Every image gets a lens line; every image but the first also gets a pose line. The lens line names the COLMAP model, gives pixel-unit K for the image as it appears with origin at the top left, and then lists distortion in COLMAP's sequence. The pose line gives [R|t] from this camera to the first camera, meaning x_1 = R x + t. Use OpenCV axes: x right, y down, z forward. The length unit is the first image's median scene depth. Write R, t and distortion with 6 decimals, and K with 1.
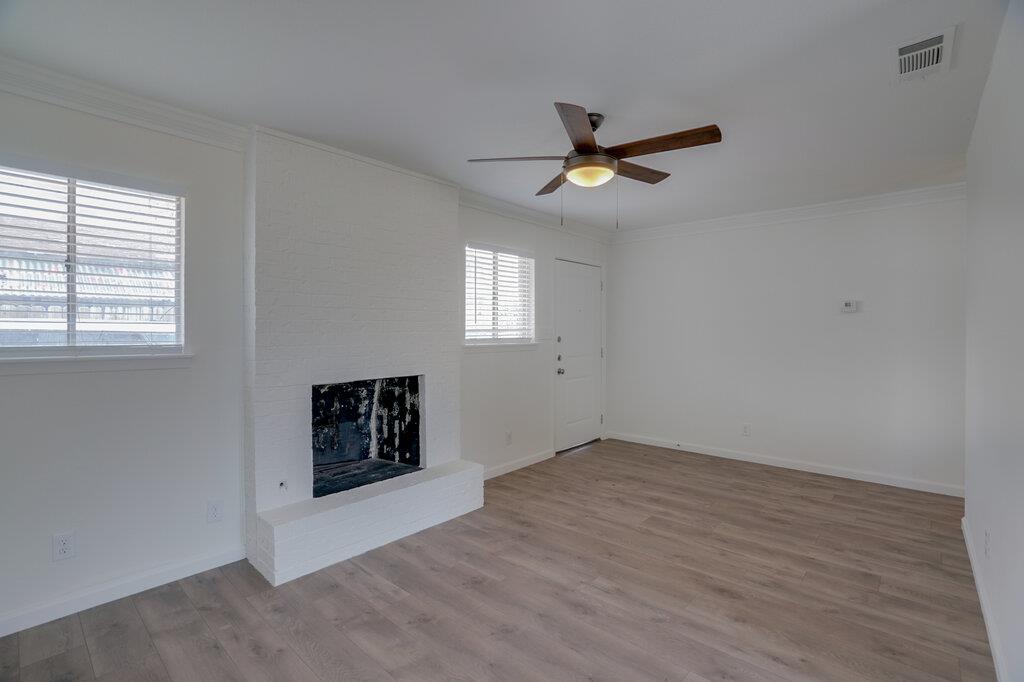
lens RADIAL K [[476.2, 0, 494.9], [0, 476.2, 332.8], [0, 0, 1]] dist [-0.059202, 0.022070]
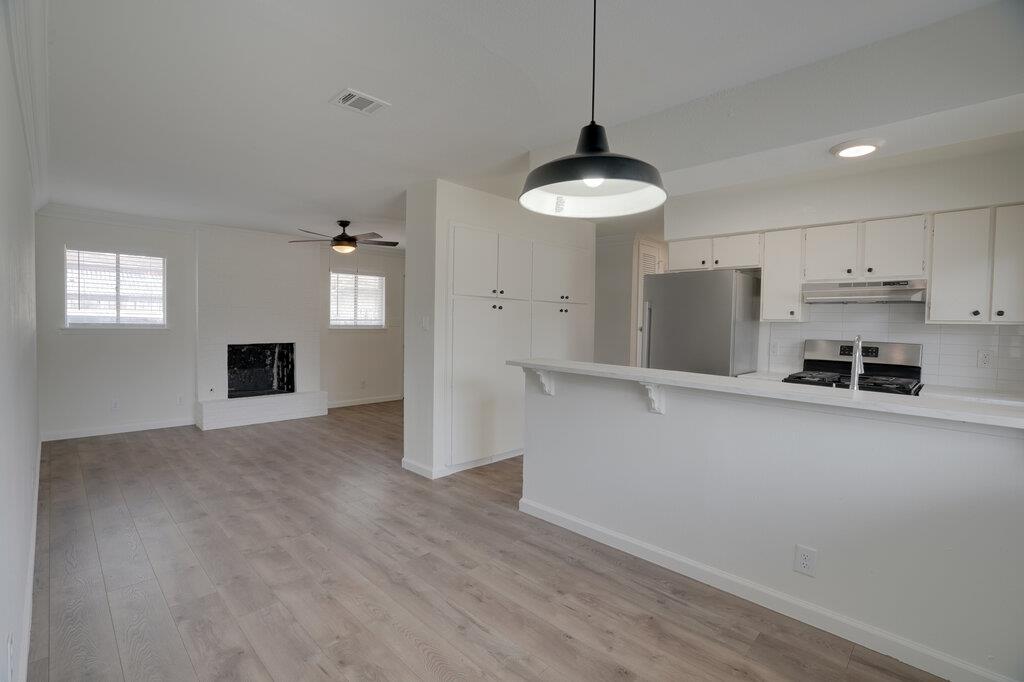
lens RADIAL K [[476.2, 0, 494.9], [0, 476.2, 332.8], [0, 0, 1]] dist [-0.059202, 0.022070]
pose [[0.998649, 0.016357, -0.049321, 0.814947], [-0.015520, 0.999730, 0.017320, 0.004611], [0.049591, -0.016531, 0.998633, -0.921563]]
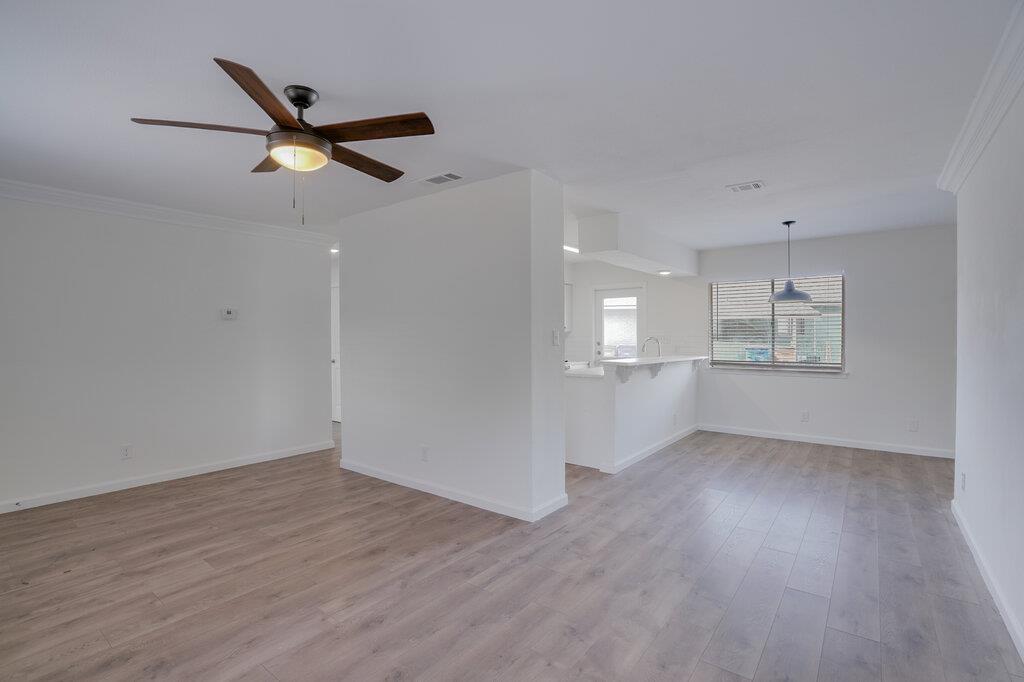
lens RADIAL K [[483.3, 0, 508.2], [0, 483.3, 337.8], [0, 0, 1]] dist [-0.062028, 0.021786]
pose [[-0.095225, -0.006083, 0.995437, -0.575591], [0.007914, 0.999945, 0.006868, -0.005253], [-0.995424, 0.008532, -0.095172, 0.571696]]
